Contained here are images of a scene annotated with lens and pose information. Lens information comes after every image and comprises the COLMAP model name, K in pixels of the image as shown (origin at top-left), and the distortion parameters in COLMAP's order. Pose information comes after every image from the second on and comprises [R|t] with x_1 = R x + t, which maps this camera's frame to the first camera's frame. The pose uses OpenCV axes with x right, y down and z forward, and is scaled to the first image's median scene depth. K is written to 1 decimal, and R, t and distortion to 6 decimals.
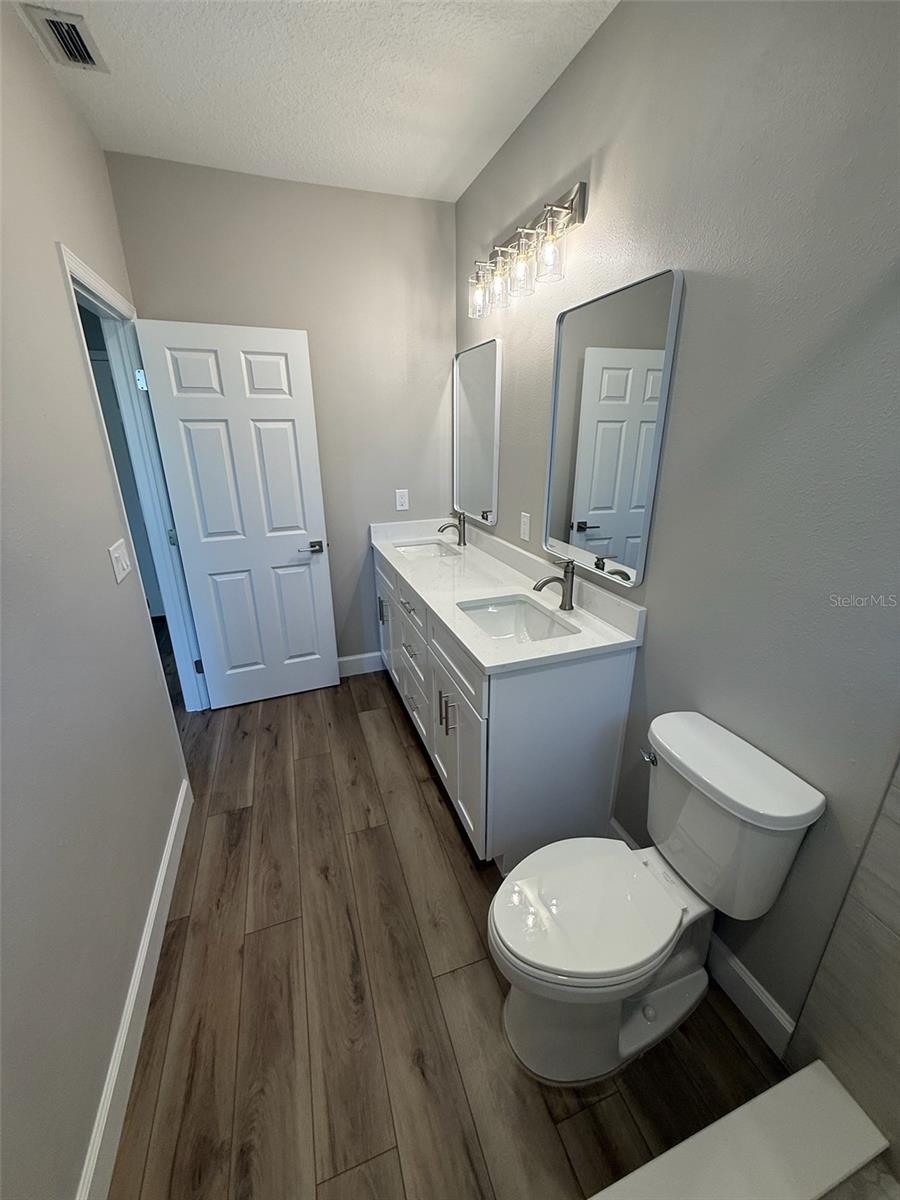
lens RADIAL K [[477.6, 0, 450.7], [0, 477.6, 602.5], [0, 0, 1]] dist [0.000857, -0.001092]
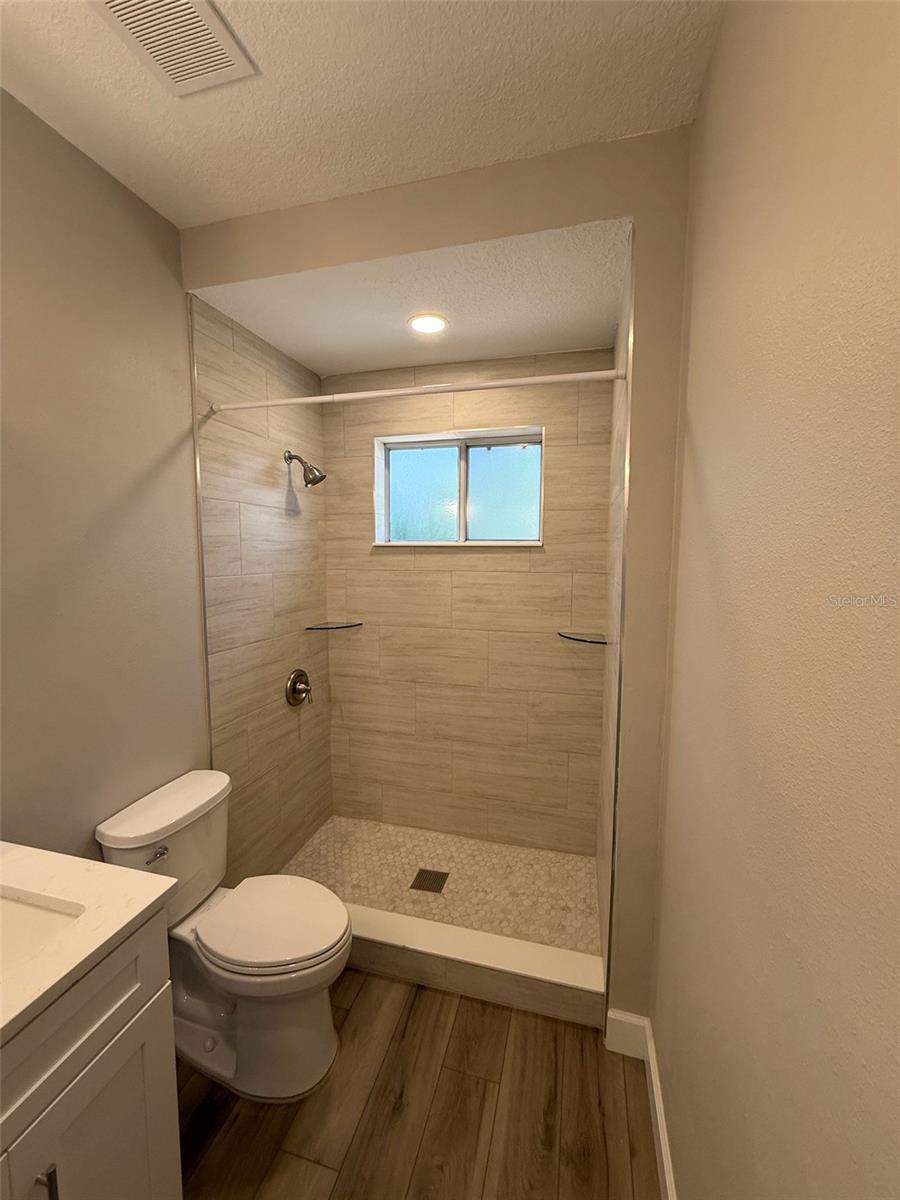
lens RADIAL K [[477.6, 0, 448.2], [0, 477.6, 595.7], [0, 0, 1]] dist [0.000857, -0.001092]
pose [[-0.822191, -0.052679, 0.566769, -0.523505], [0.193163, 0.910801, 0.364870, -0.358498], [-0.535435, 0.409472, -0.738676, 0.919382]]
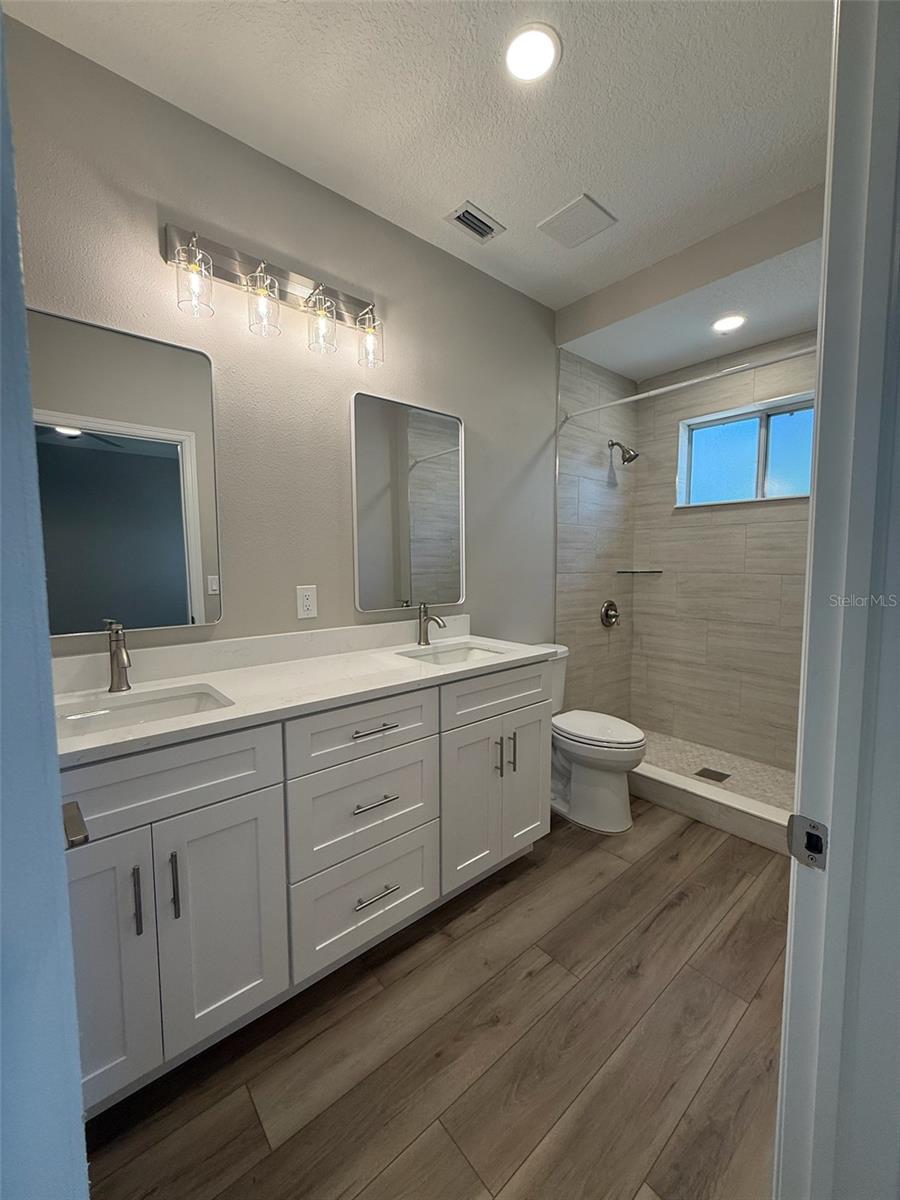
lens RADIAL K [[477.6, 0, 453.4], [0, 477.6, 597.5], [0, 0, 1]] dist [0.000857, -0.001092]
pose [[-0.365182, -0.067124, 0.928513, -0.907660], [0.320141, 0.927510, 0.192962, -0.314968], [-0.874158, 0.367721, -0.317221, 1.343885]]
